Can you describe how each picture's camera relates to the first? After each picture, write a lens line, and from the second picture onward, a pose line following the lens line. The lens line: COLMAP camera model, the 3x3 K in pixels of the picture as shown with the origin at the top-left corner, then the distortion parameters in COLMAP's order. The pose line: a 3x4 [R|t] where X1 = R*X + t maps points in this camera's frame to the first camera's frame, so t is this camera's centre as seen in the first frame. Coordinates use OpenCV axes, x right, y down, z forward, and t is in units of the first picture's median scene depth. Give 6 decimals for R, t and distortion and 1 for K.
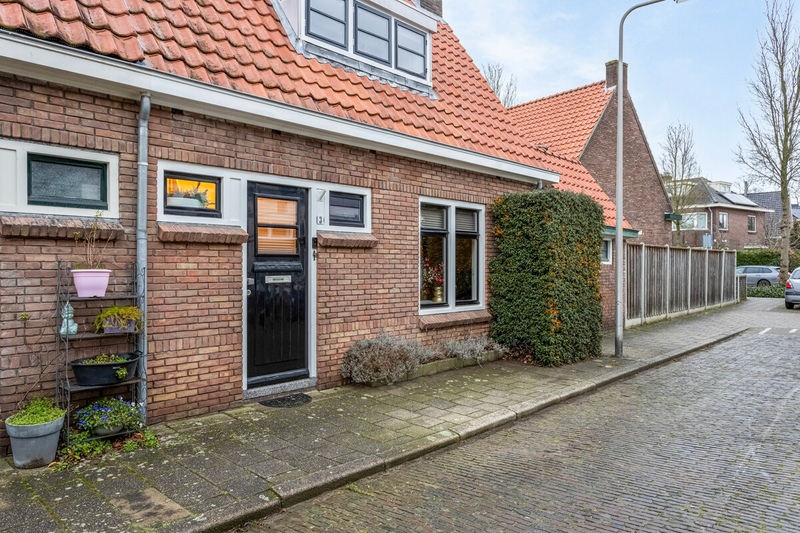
lens RADIAL K [[585.6, 0, 423.1], [0, 585.6, 274.7], [0, 0, 1]] dist [-0.001029, 0.012697]
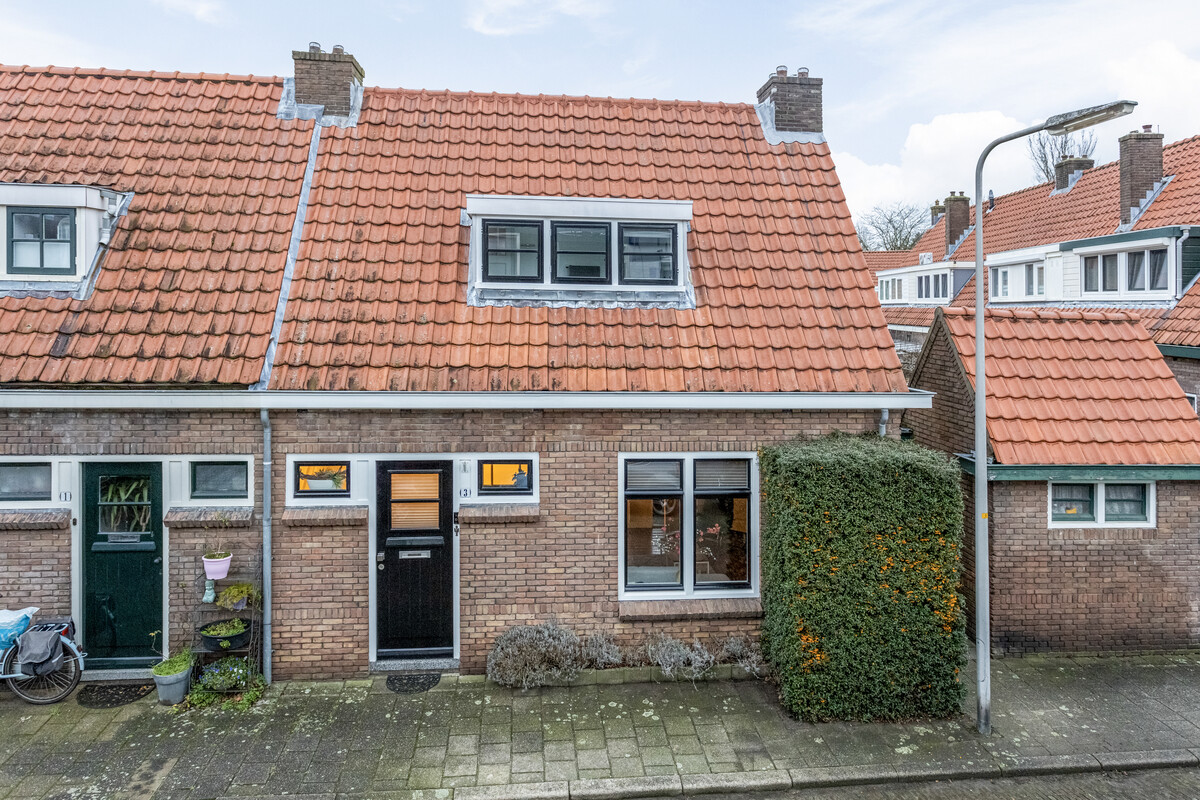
lens RADIAL K [[821.5, 0, 574.1], [0, 821.5, 303.1], [0, 0, 1]] dist [-0.000399, -0.001070]
pose [[0.724663, 0.012821, -0.688984, 0.920711], [-0.020148, 0.999794, -0.002587, -0.428913], [0.688809, 0.015756, 0.724772, 0.176153]]
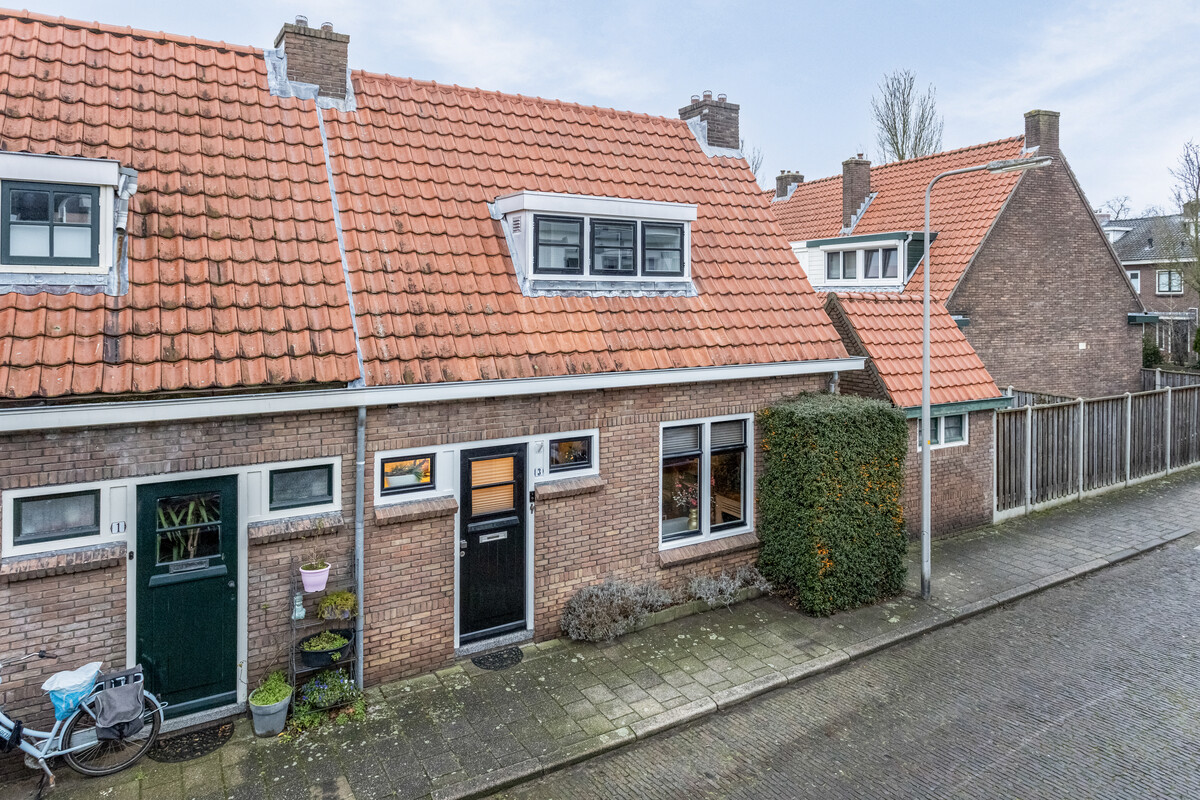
lens RADIAL K [[819.8, 0, 623.6], [0, 819.8, 293.7], [0, 0, 1]] dist [0.002177, -0.003609]
pose [[0.961326, 0.005662, -0.275353, 0.374264], [-0.007131, 0.999965, -0.004337, -0.423804], [0.275319, 0.006133, 0.961333, -0.329535]]
